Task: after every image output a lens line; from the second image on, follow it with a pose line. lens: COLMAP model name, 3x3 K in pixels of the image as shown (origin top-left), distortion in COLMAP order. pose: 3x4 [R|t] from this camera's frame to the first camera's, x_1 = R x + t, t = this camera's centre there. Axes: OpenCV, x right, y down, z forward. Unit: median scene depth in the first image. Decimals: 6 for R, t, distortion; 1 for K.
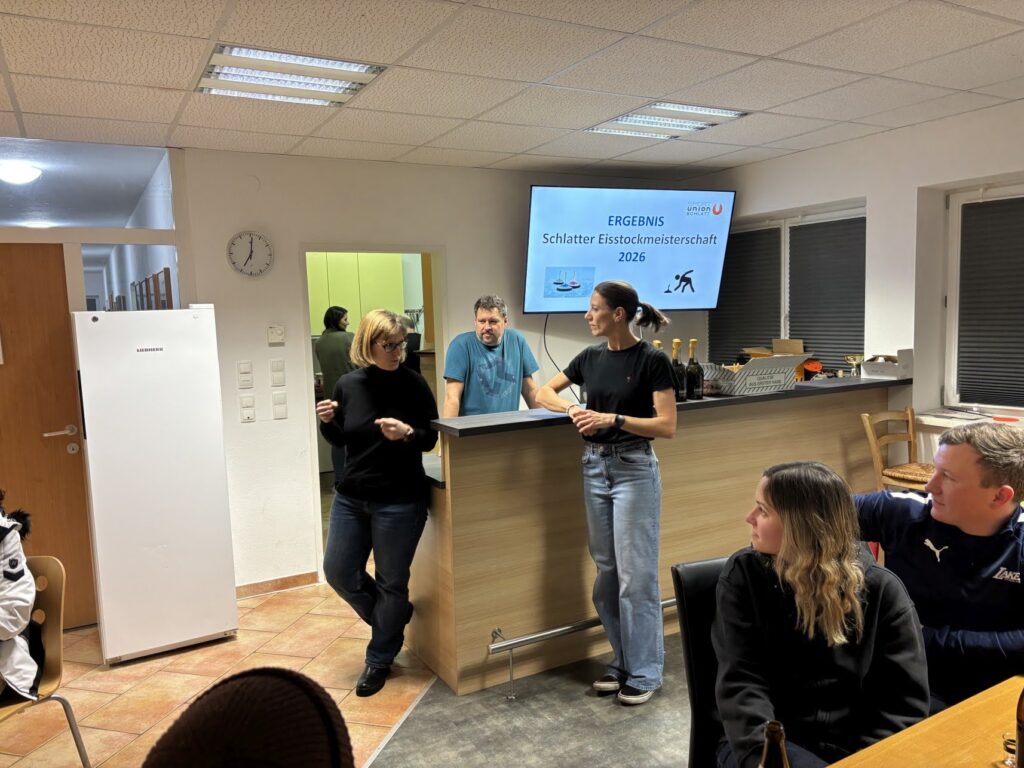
lens RADIAL K [[814.8, 0, 512.7], [0, 814.8, 388.9], [0, 0, 1]] dist [0.009856, 0.003177]
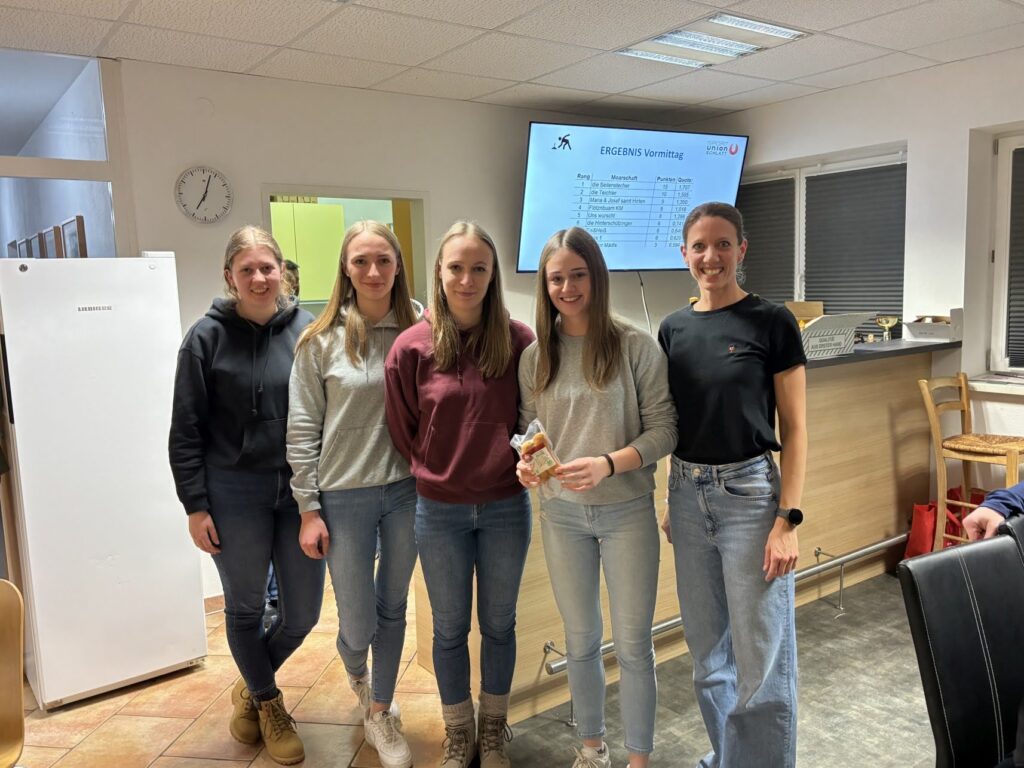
lens RADIAL K [[867.1, 0, 513.8], [0, 867.1, 380.9], [0, 0, 1]] dist [0.031262, -0.048210]
pose [[0.992116, -0.013165, 0.124632, -0.132317], [0.011613, 0.999846, 0.013174, 0.013653], [-0.124787, -0.011622, 0.992116, 0.104434]]
